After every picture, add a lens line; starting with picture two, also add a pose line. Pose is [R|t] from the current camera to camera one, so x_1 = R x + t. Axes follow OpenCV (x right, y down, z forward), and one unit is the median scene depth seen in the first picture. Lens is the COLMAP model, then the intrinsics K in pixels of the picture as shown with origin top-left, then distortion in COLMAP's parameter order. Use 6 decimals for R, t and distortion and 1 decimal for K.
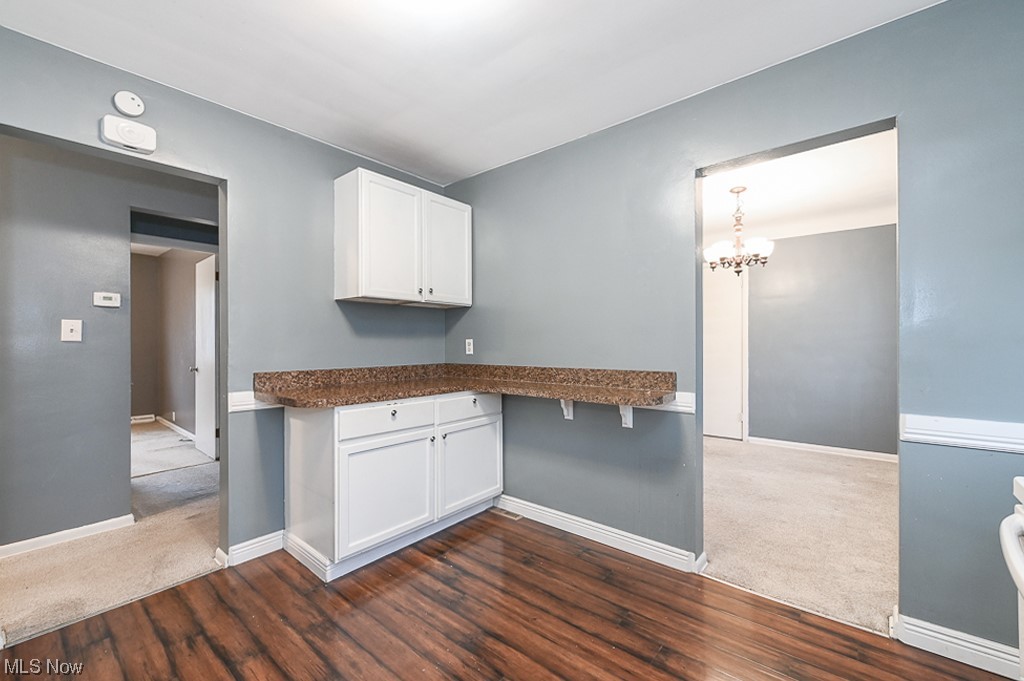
lens RADIAL K [[420.4, 0, 514.8], [0, 420.4, 339.3], [0, 0, 1]] dist [0.000056, -0.000266]
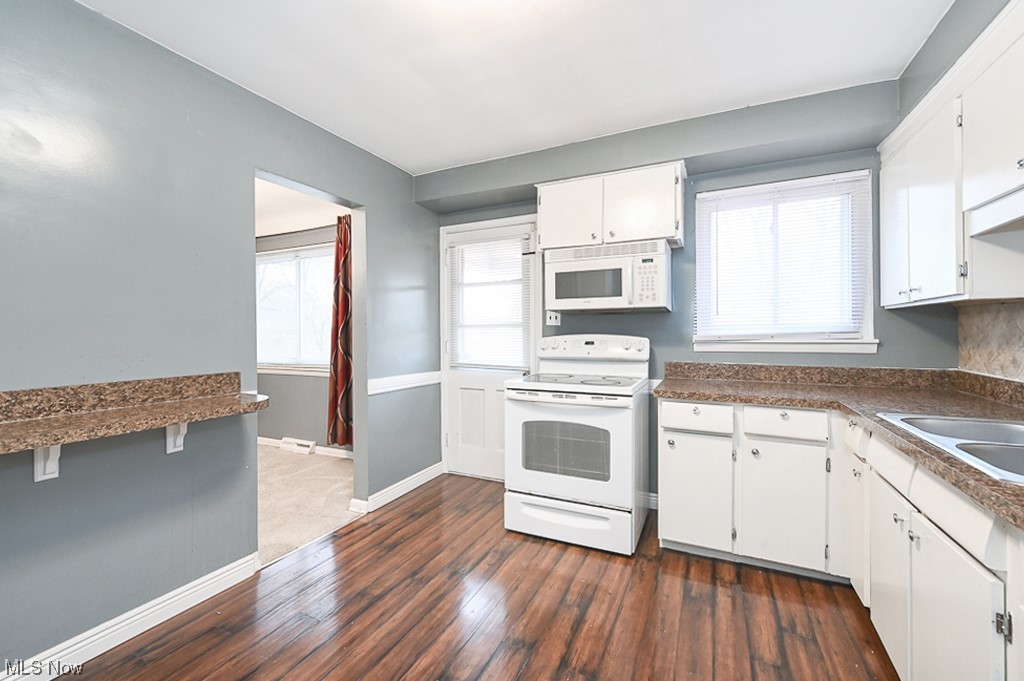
lens RADIAL K [[420.4, 0, 514.1], [0, 420.4, 337.5], [0, 0, 1]] dist [0.000056, -0.000266]
pose [[-0.246804, -0.000493, 0.969065, -0.624207], [0.000148, 1.000000, 0.000546, 0.001737], [-0.969066, 0.000278, -0.246803, 0.593544]]
